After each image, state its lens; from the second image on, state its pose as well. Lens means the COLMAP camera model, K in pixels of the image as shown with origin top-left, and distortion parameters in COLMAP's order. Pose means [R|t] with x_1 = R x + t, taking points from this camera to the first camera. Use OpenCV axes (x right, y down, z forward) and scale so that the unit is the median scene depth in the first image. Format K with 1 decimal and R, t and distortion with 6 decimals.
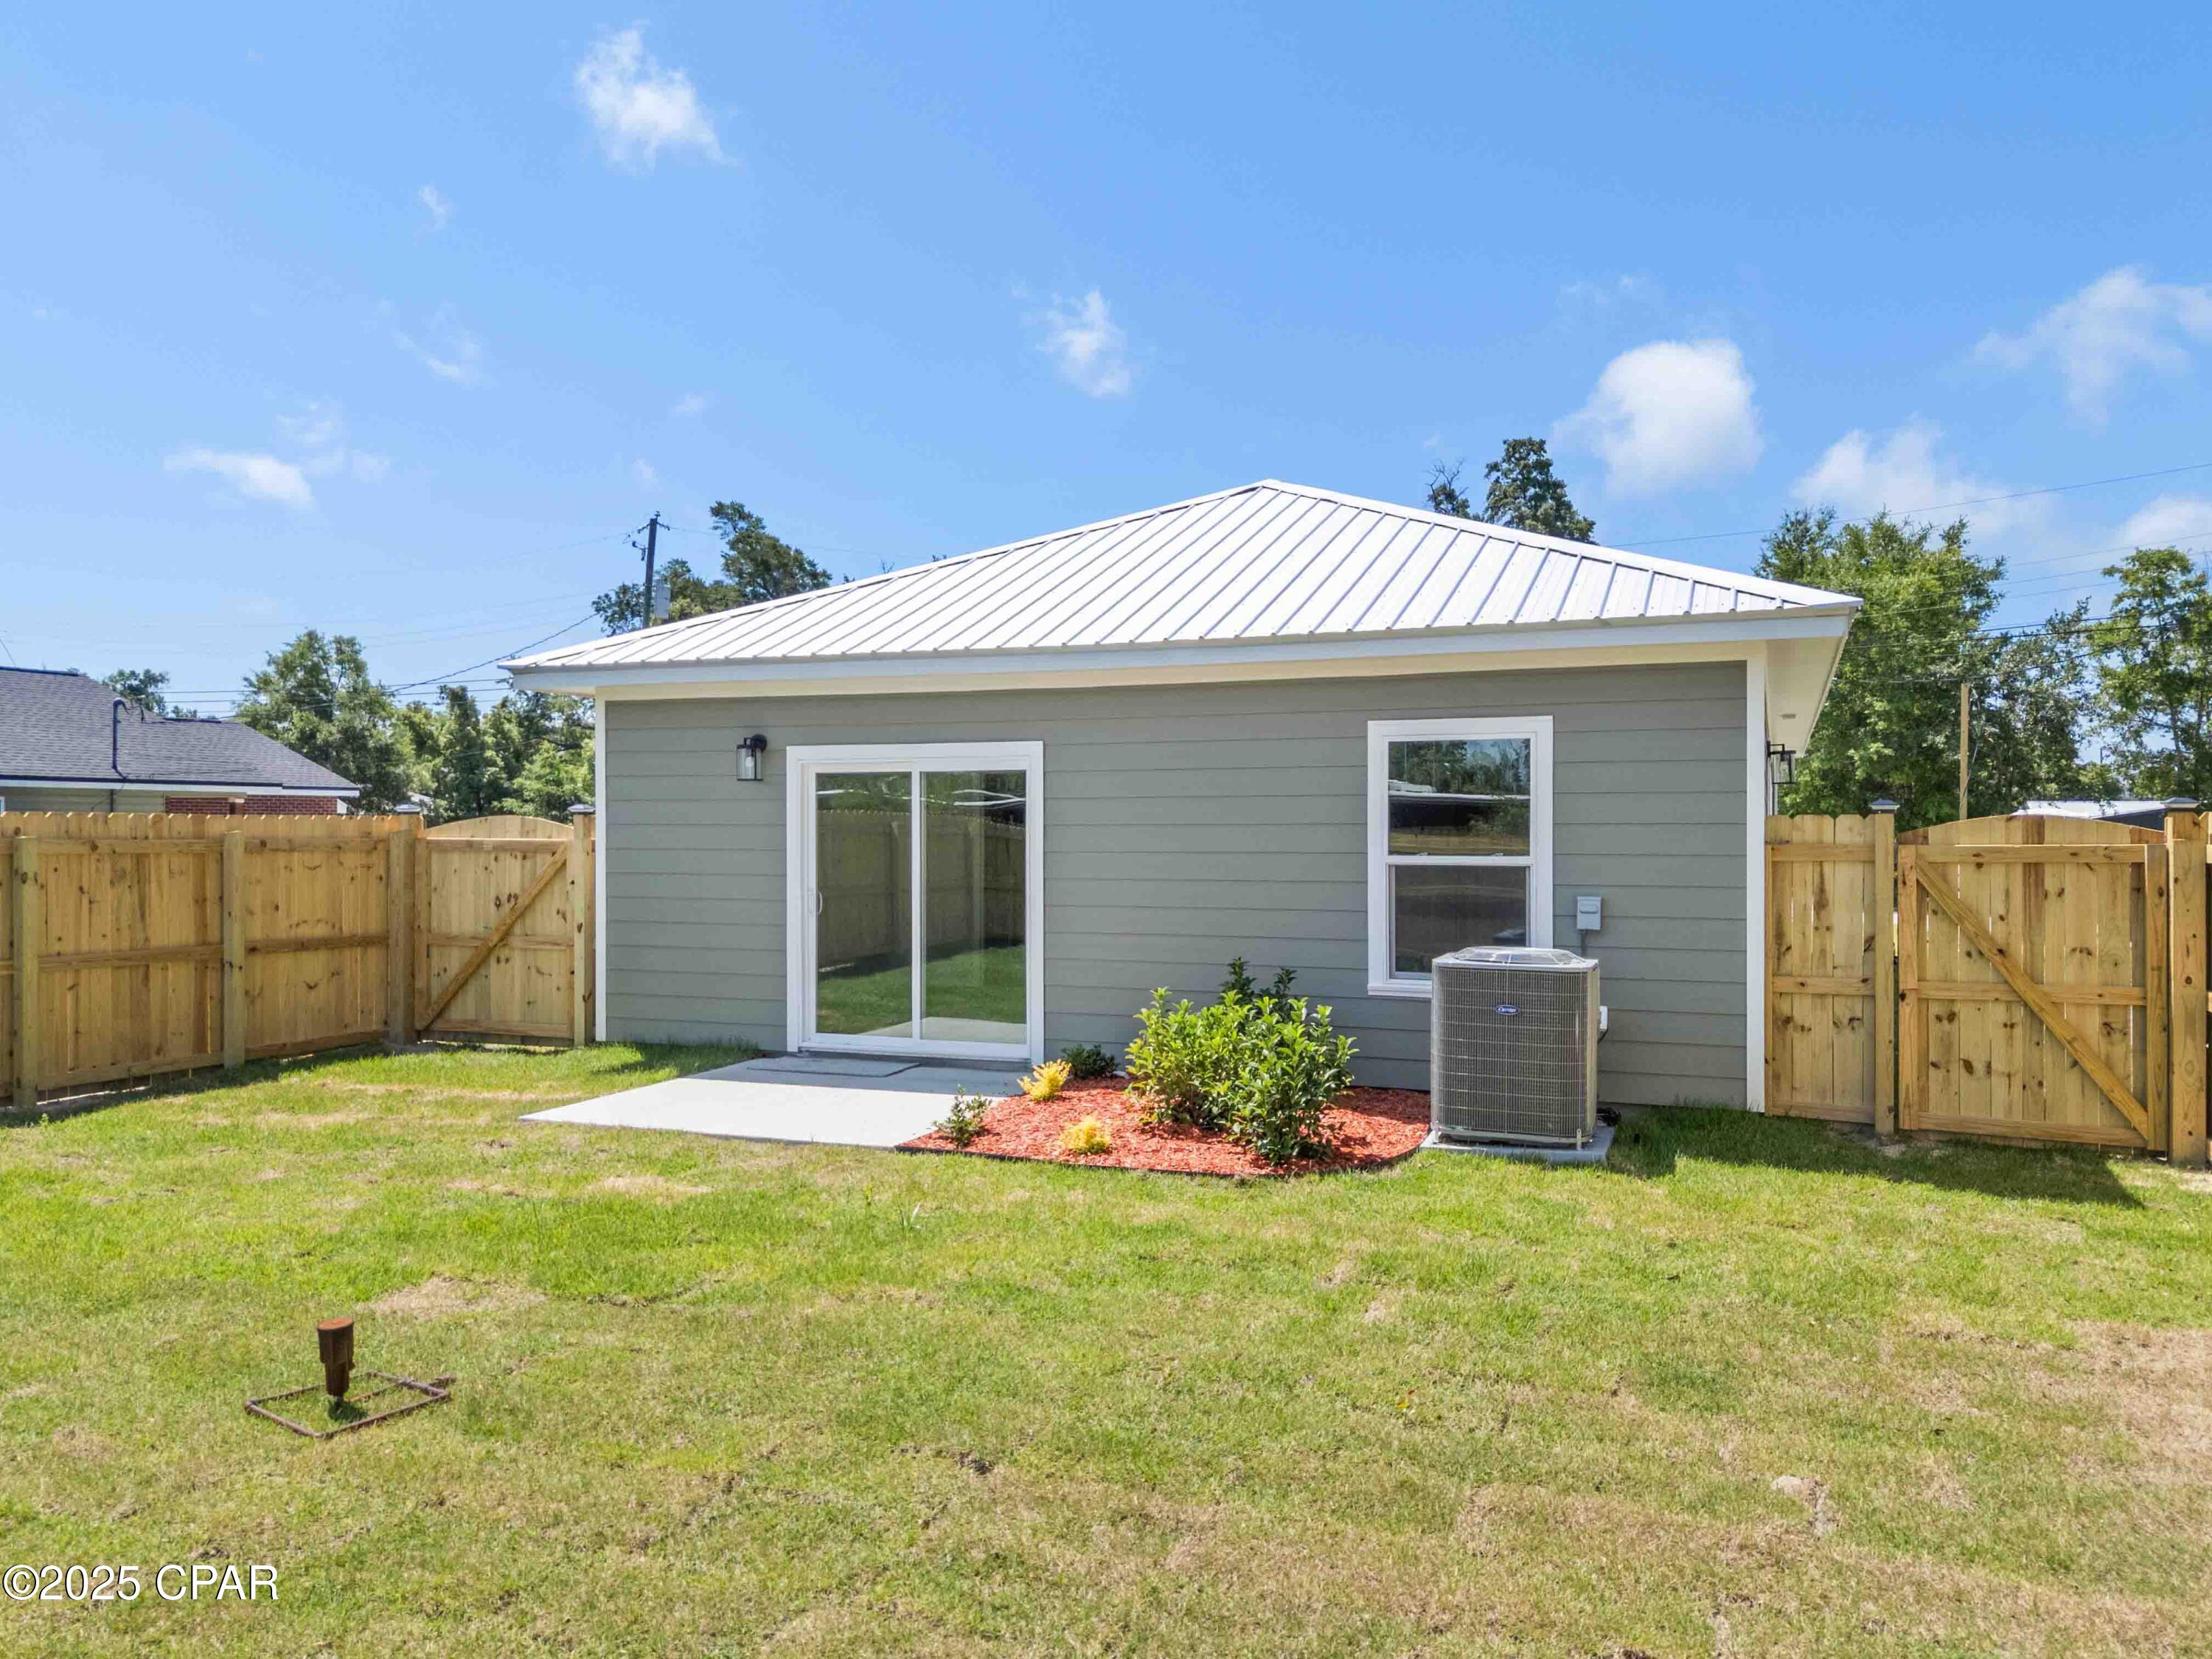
lens RADIAL K [[1631.5, 0, 1106.0], [0, 1631.5, 829.5], [0, 0, 1]] dist [0.088613, -0.100675]
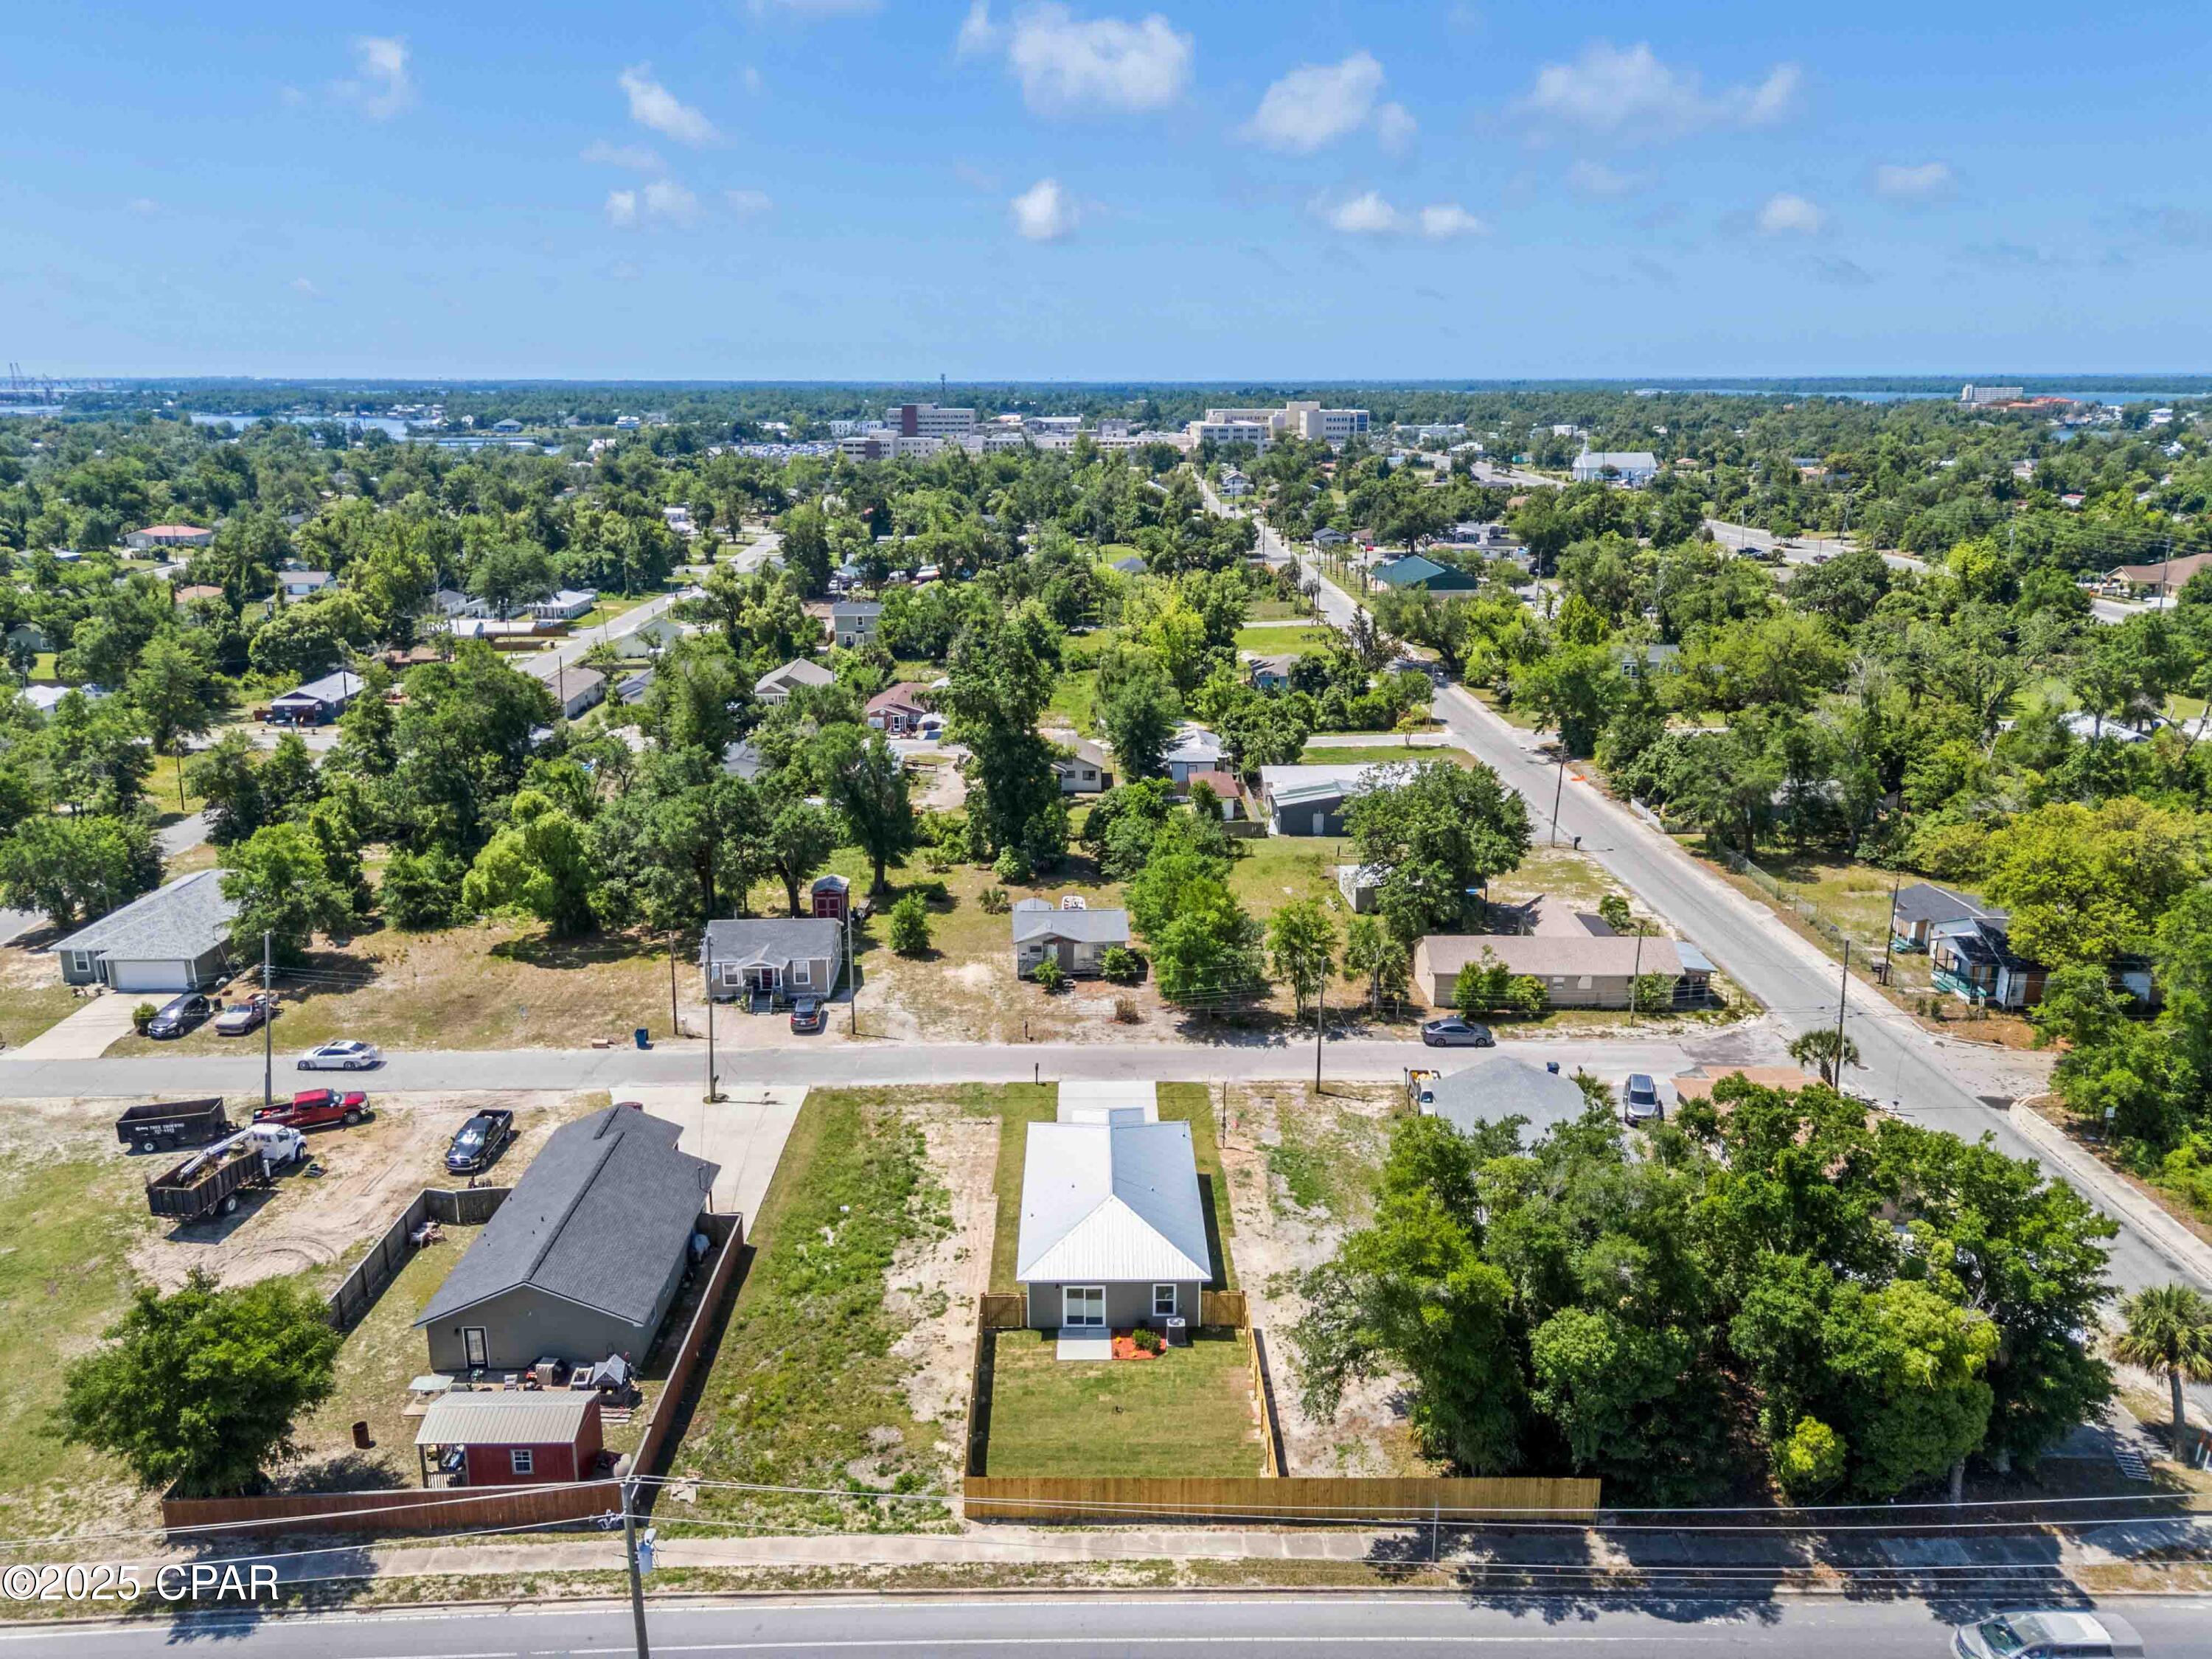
lens RADIAL K [[1639.3, 0, 1106.0], [0, 1639.3, 829.5], [0, 0, 1]] dist [0.156974, -0.436384]
pose [[0.920764, -0.107386, 0.375050, -2.322224], [0.001639, 0.962425, 0.271542, -3.603672], [-0.390117, -0.249411, 0.886342, -4.474398]]
